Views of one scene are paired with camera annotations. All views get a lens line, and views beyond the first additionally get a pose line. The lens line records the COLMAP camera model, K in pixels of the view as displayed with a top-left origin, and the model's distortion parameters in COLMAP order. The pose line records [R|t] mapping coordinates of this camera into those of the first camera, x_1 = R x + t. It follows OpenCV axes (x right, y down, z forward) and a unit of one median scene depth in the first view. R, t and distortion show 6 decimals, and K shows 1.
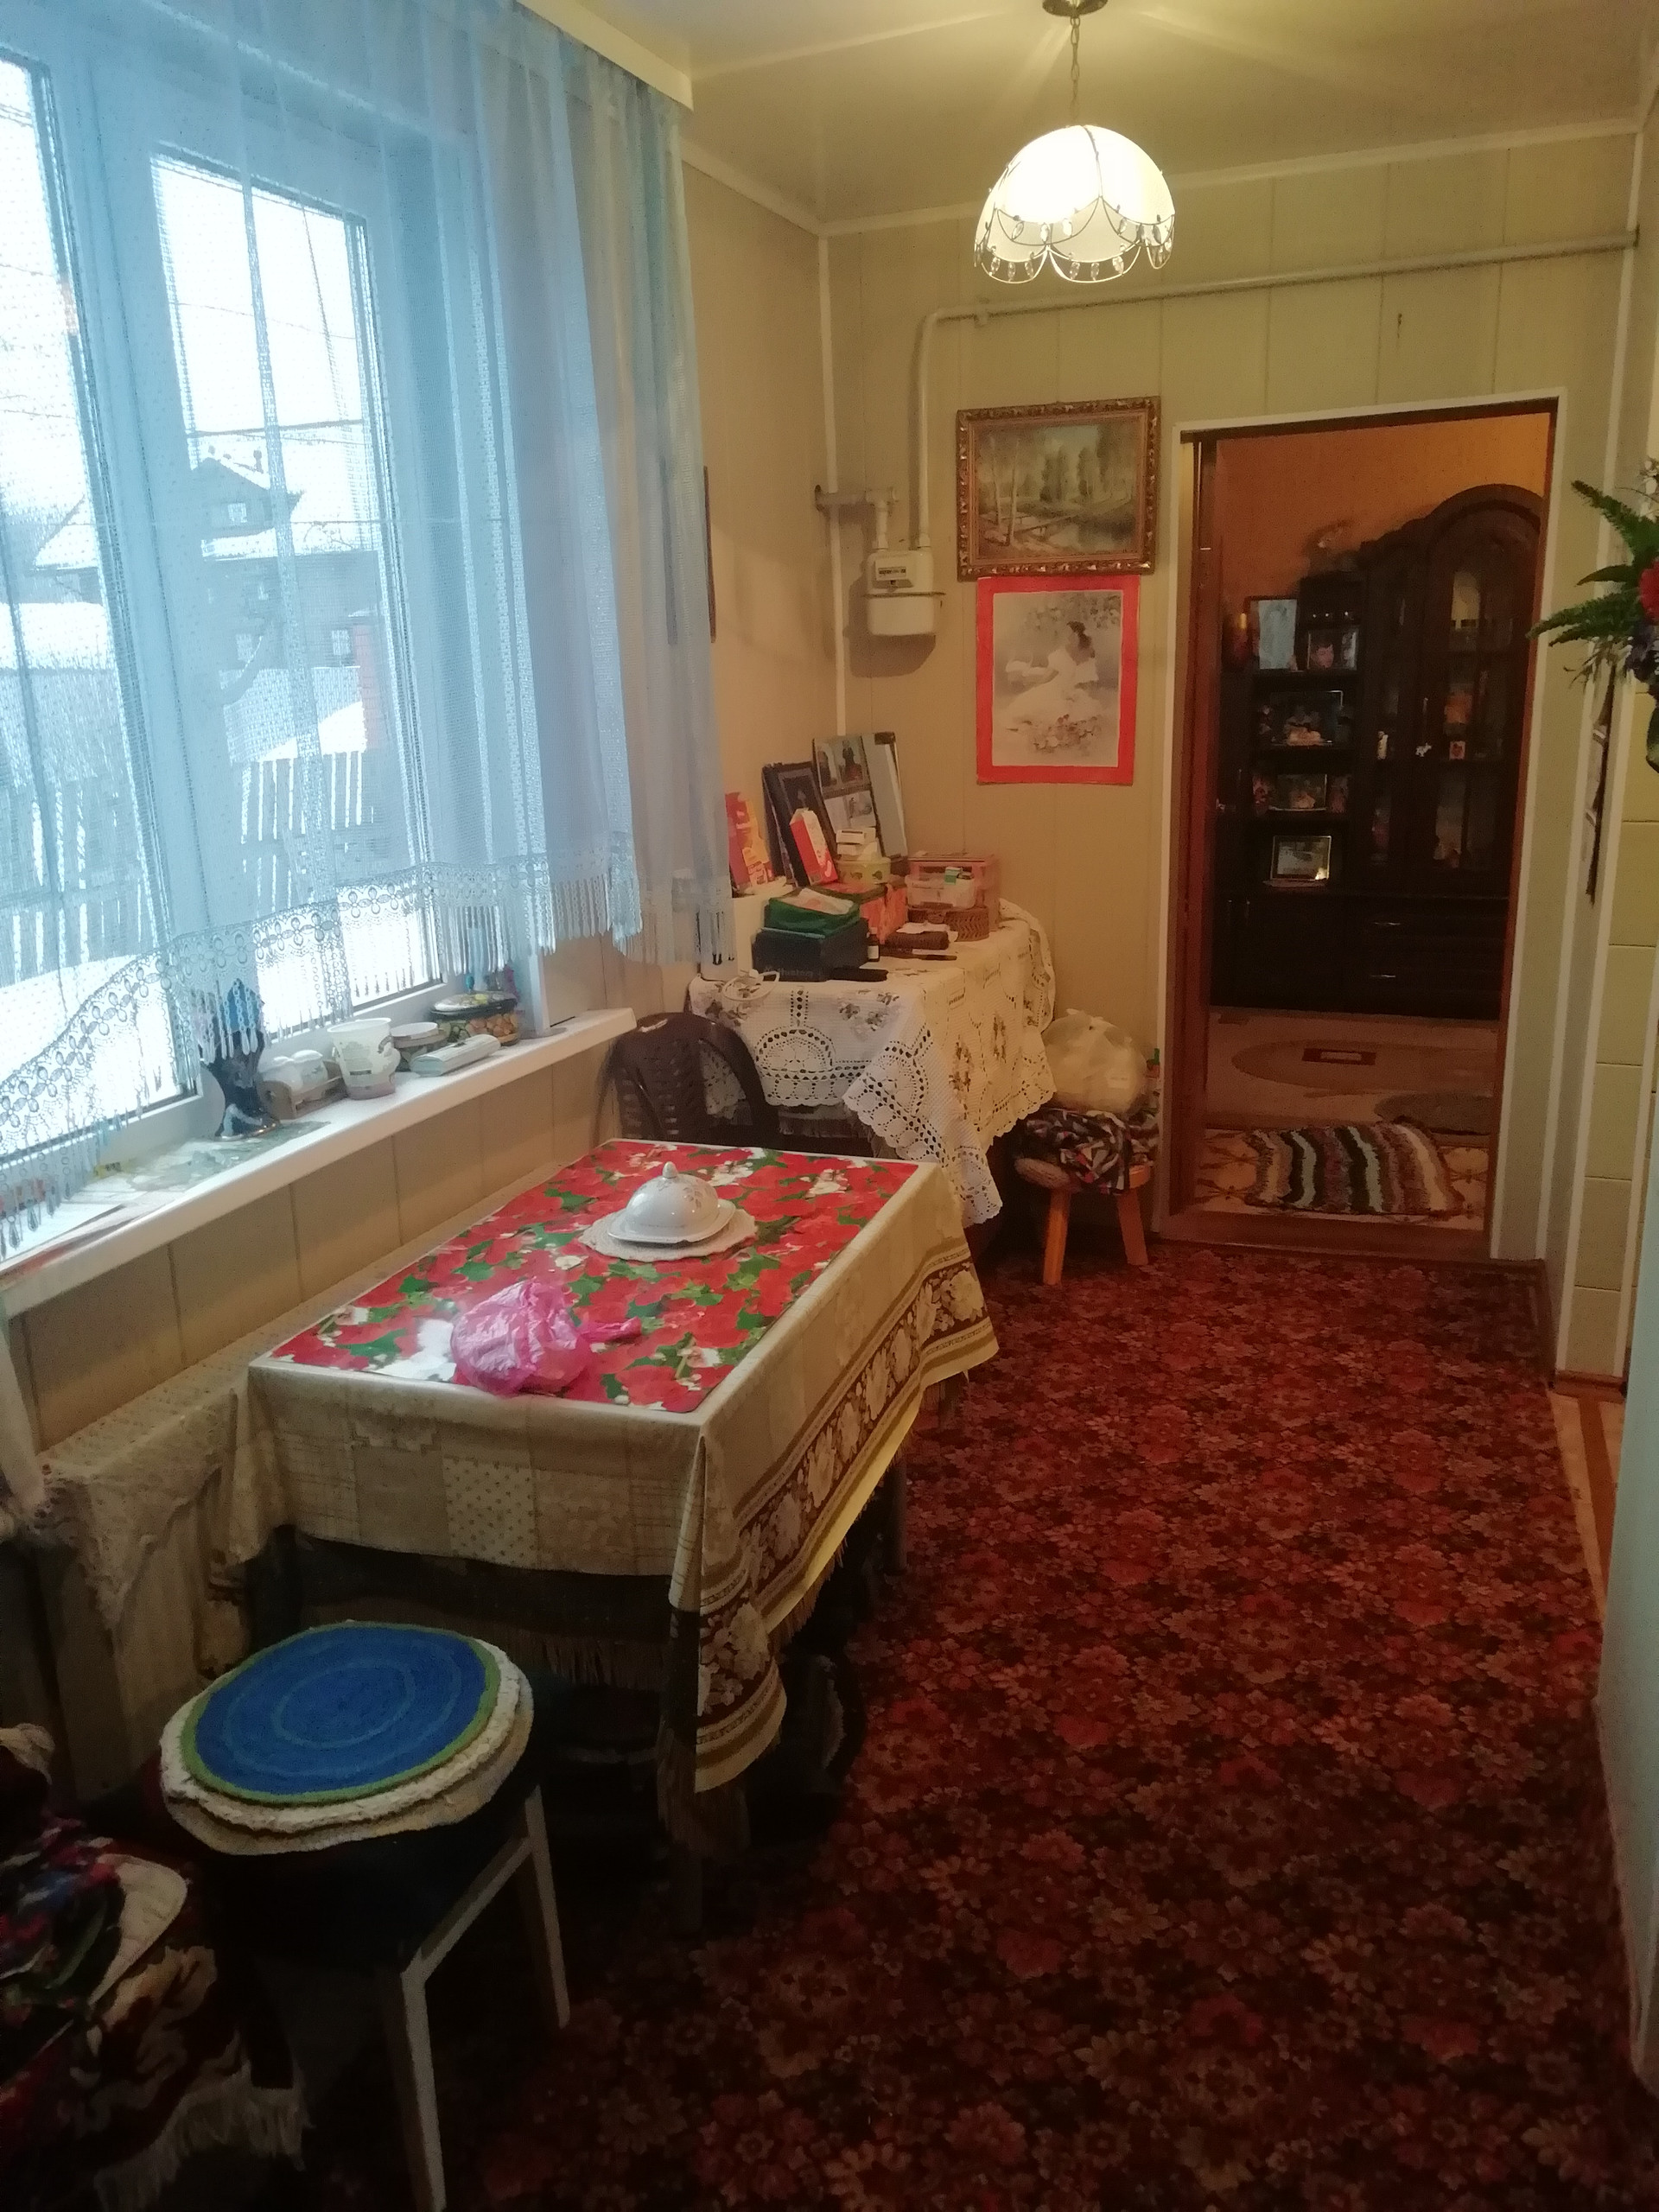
lens RADIAL K [[1673.7, 0, 832.9], [0, 1673.7, 1099.3], [0, 0, 1]] dist [0.045093, -0.016726]
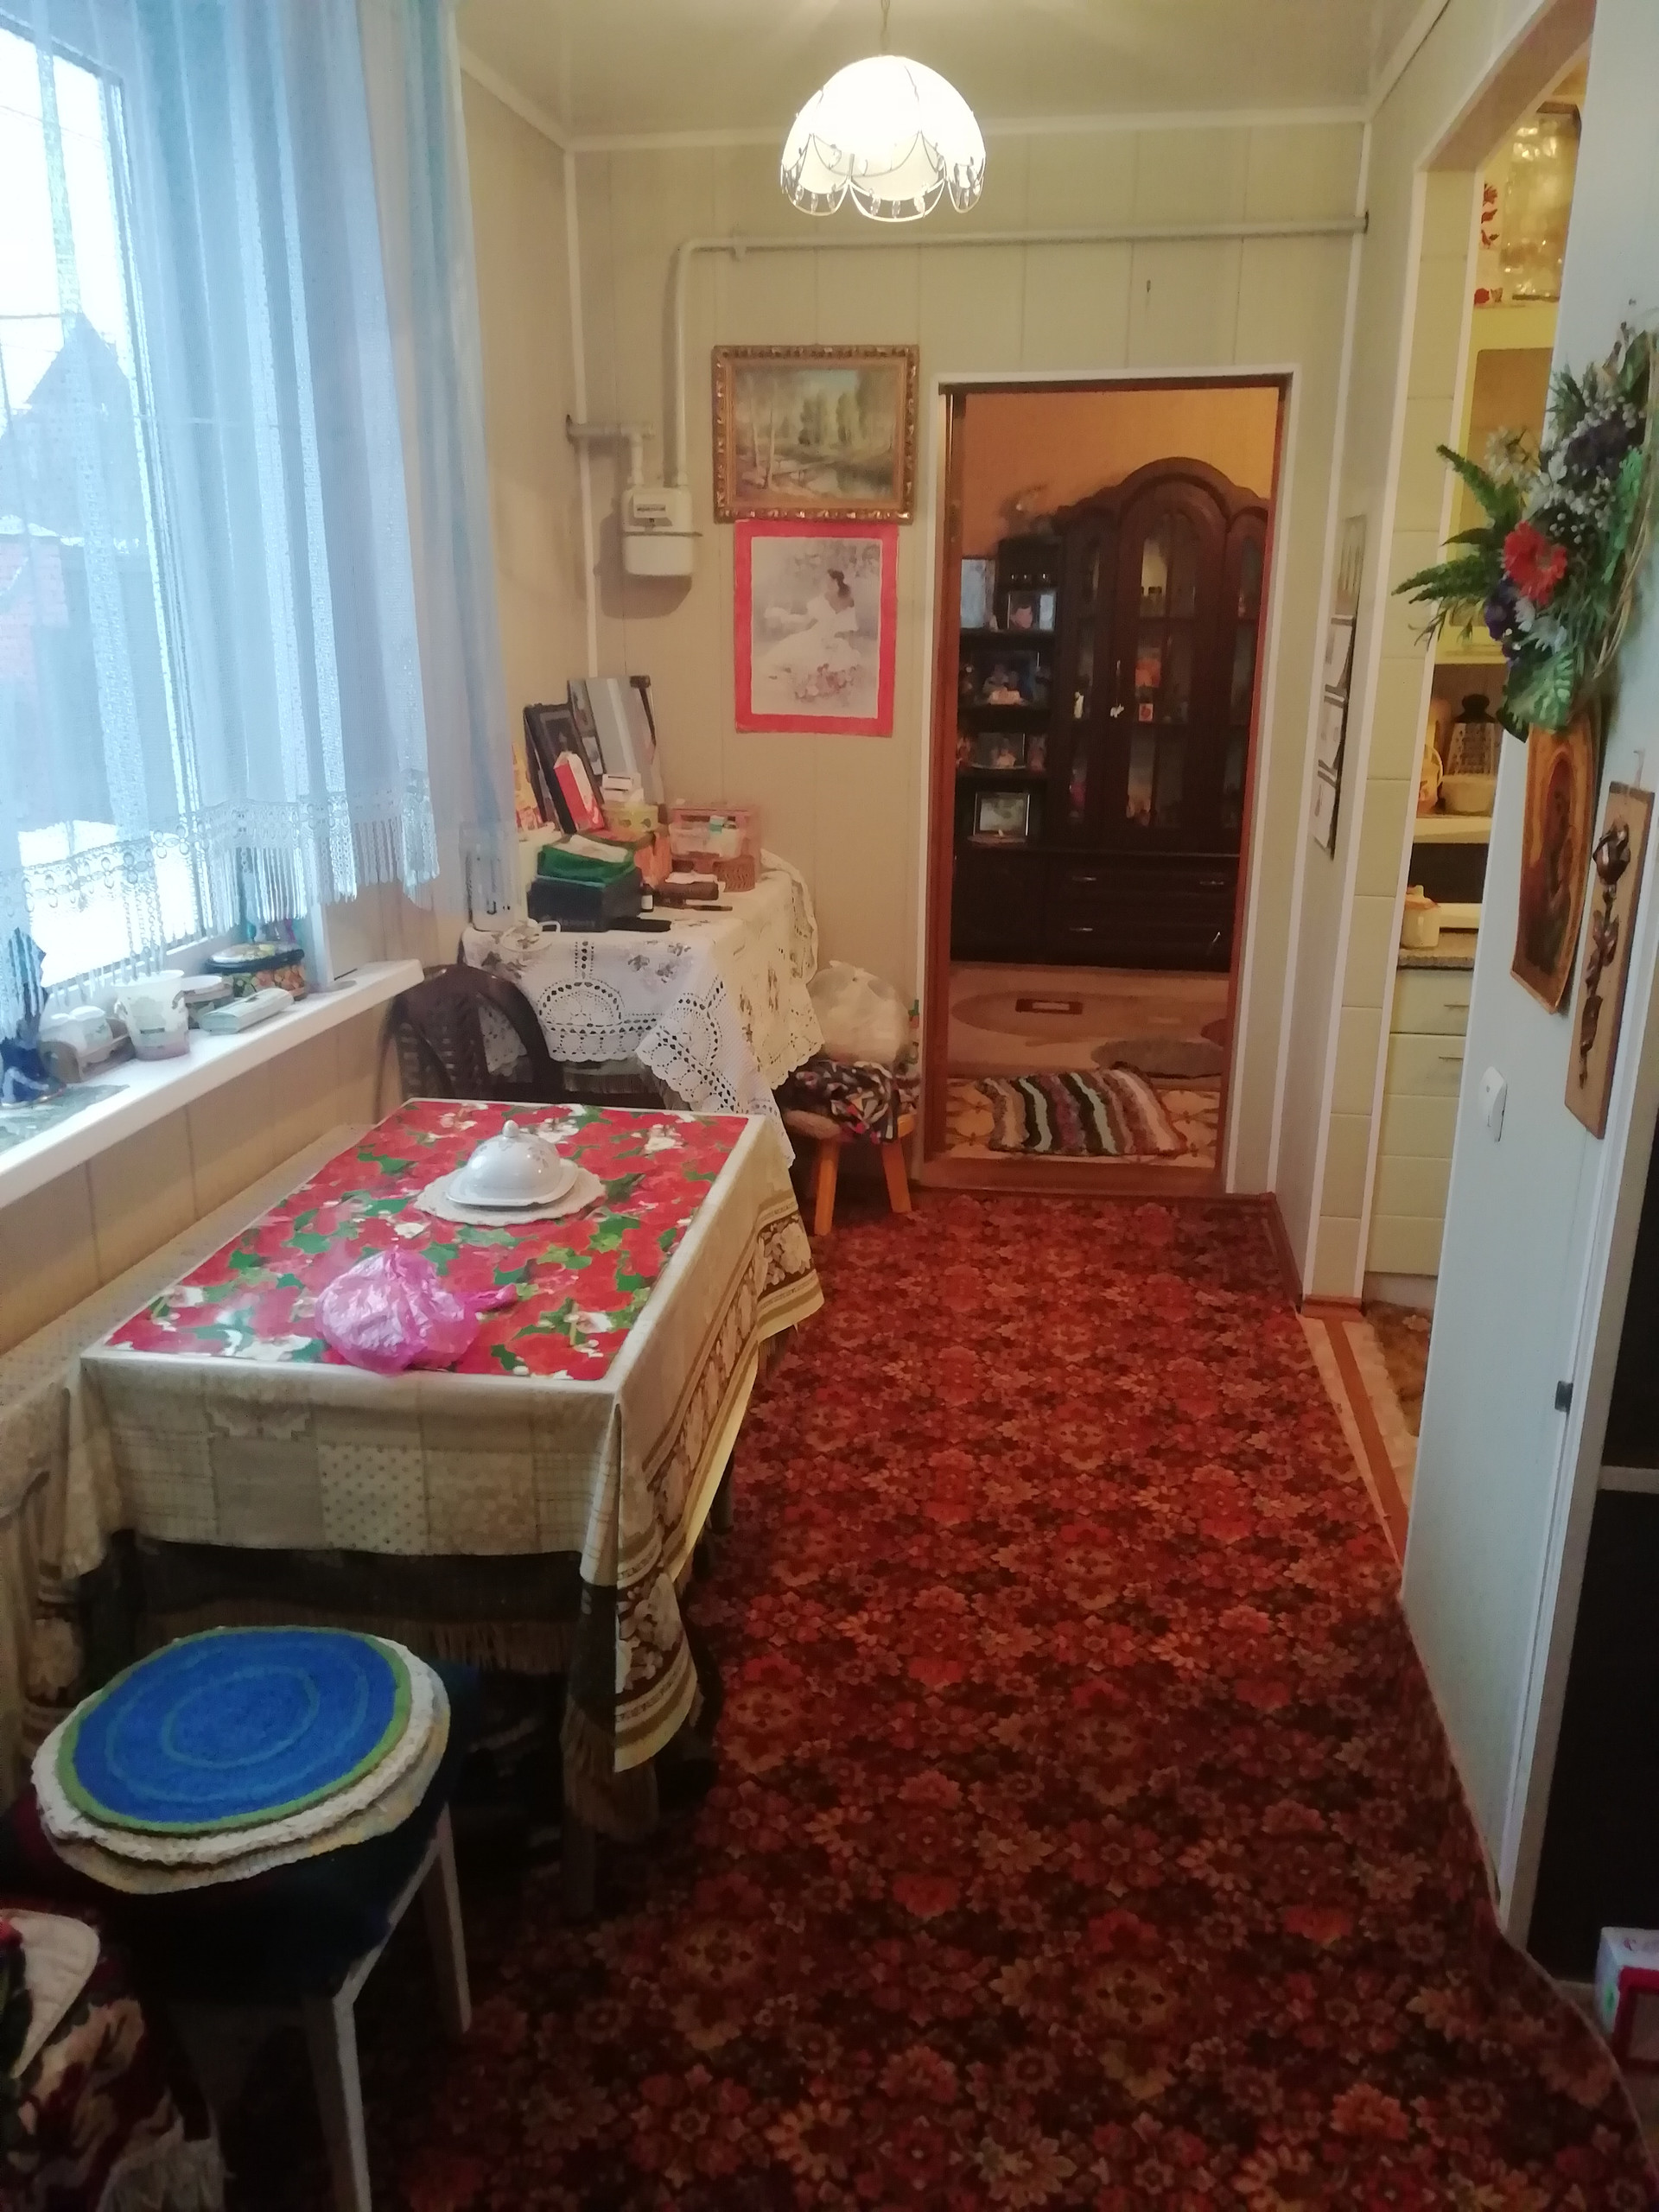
lens RADIAL K [[1673.7, 0, 832.9], [0, 1673.7, 1099.3], [0, 0, 1]] dist [0.045093, -0.016726]
pose [[0.978359, -0.023154, 0.205615, -0.106767], [0.017786, 0.999452, 0.027920, 0.002123], [-0.206149, -0.023659, 0.978235, 0.030618]]
